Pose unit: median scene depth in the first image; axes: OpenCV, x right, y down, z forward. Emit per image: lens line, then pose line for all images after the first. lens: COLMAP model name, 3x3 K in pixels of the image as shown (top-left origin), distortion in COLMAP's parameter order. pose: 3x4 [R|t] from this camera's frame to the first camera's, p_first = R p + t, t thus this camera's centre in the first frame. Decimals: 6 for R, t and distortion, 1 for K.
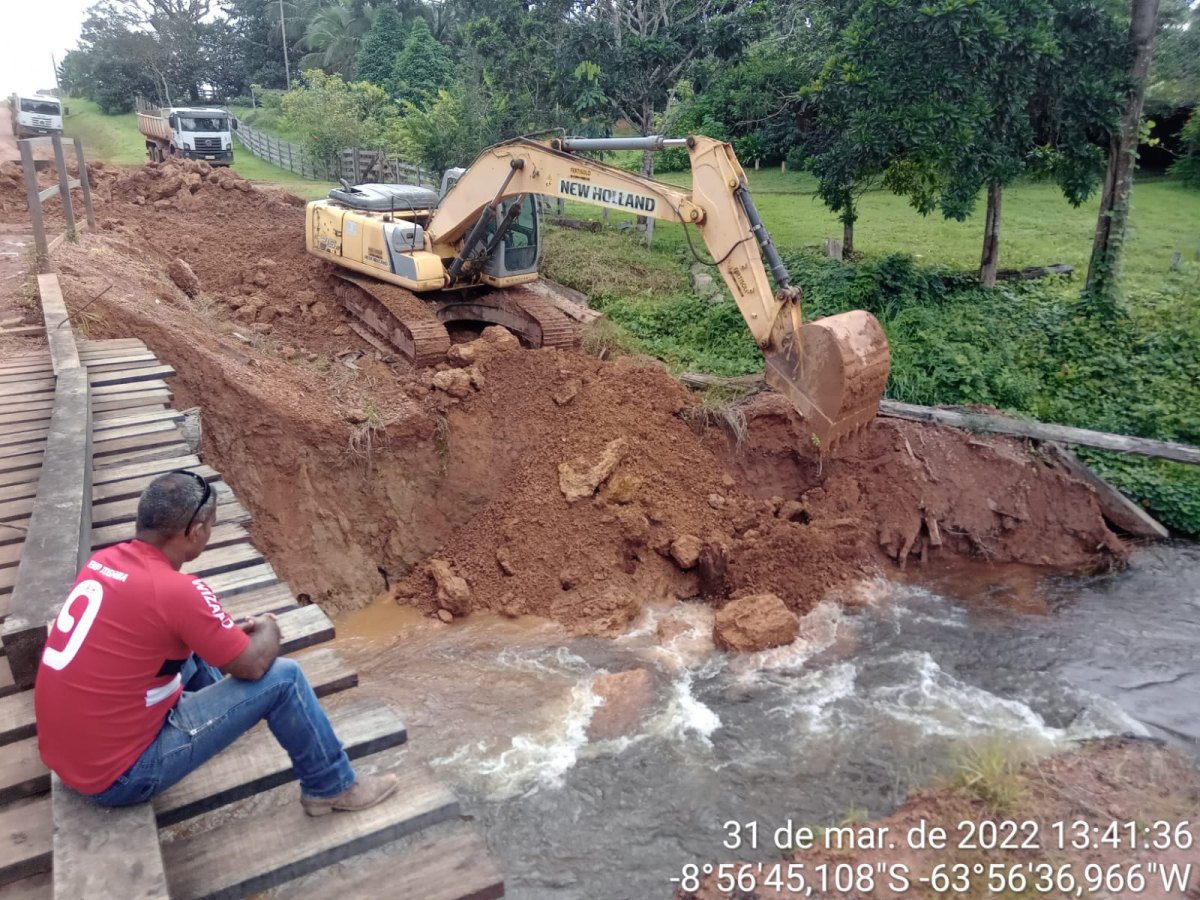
lens RADIAL K [[893.4, 0, 600.0], [0, 893.4, 450.0], [0, 0, 1]] dist [0.055227, -0.057675]
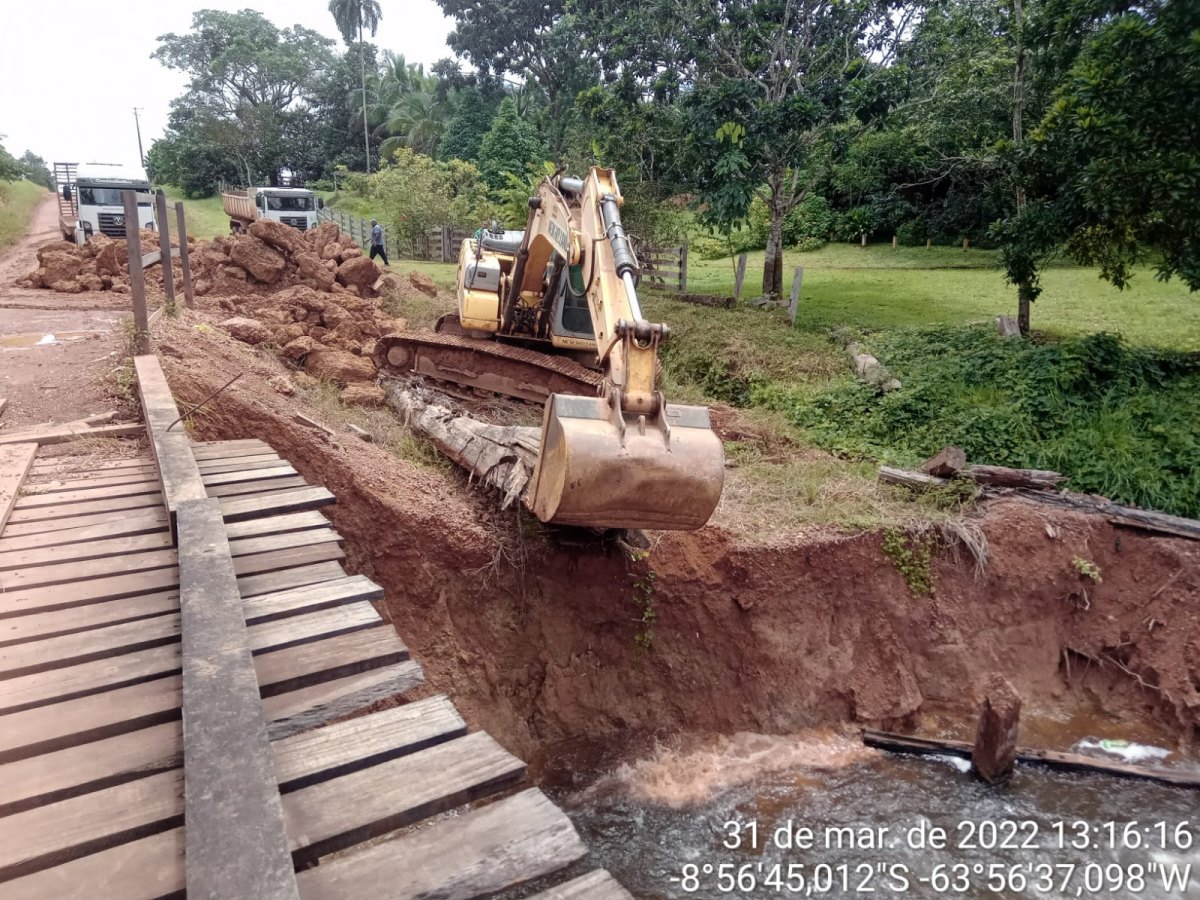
lens RADIAL K [[929.1, 0, 617.3], [0, 929.1, 448.5], [0, 0, 1]] dist [0.117866, -0.177065]
pose [[0.998121, 0.009186, -0.060583, -0.074730], [-0.014794, 0.995576, -0.092788, -0.021445], [0.059462, 0.093510, 0.993841, 0.105003]]
